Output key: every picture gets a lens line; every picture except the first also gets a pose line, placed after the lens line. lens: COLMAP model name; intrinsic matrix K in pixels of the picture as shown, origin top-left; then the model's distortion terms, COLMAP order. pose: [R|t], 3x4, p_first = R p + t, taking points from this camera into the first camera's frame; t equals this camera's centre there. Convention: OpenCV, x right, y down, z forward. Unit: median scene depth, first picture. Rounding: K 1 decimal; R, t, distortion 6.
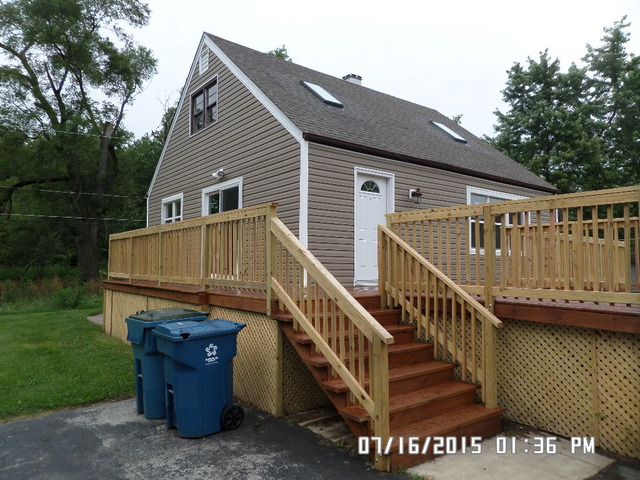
lens RADIAL K [[459.5, 0, 320.0], [0, 459.5, 240.0], [0, 0, 1]] dist [-0.003322, -0.001158]
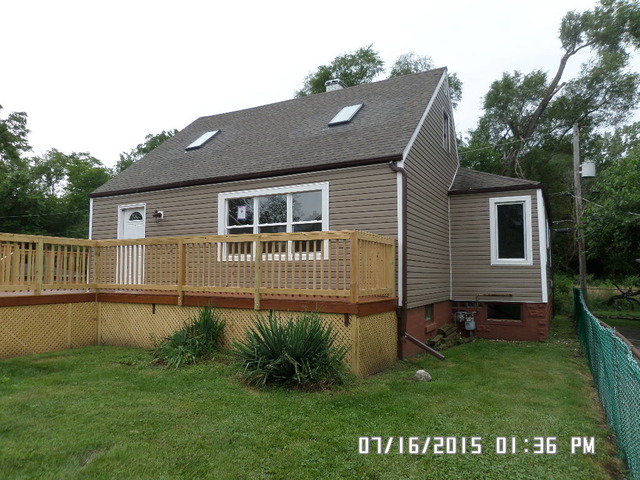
lens RADIAL K [[459.5, 0, 320.0], [0, 459.5, 240.0], [0, 0, 1]] dist [-0.003322, -0.001158]
pose [[0.432119, -0.084299, -0.897868, 1.516436], [0.054366, 0.996246, -0.067371, 0.072155], [0.900176, -0.019701, 0.435080, 0.876505]]
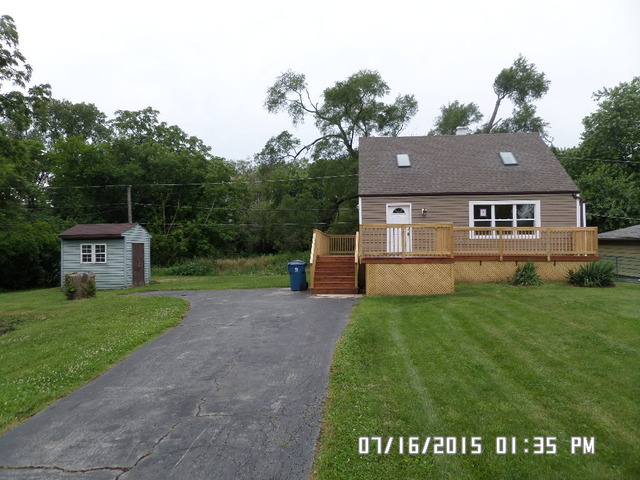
lens RADIAL K [[459.5, 0, 320.0], [0, 459.5, 240.0], [0, 0, 1]] dist [-0.003322, -0.001158]
pose [[0.738675, -0.033185, -0.673245, 1.273365], [0.052302, 0.998598, 0.008164, -0.013994], [0.672030, -0.041243, 0.739375, -0.860631]]
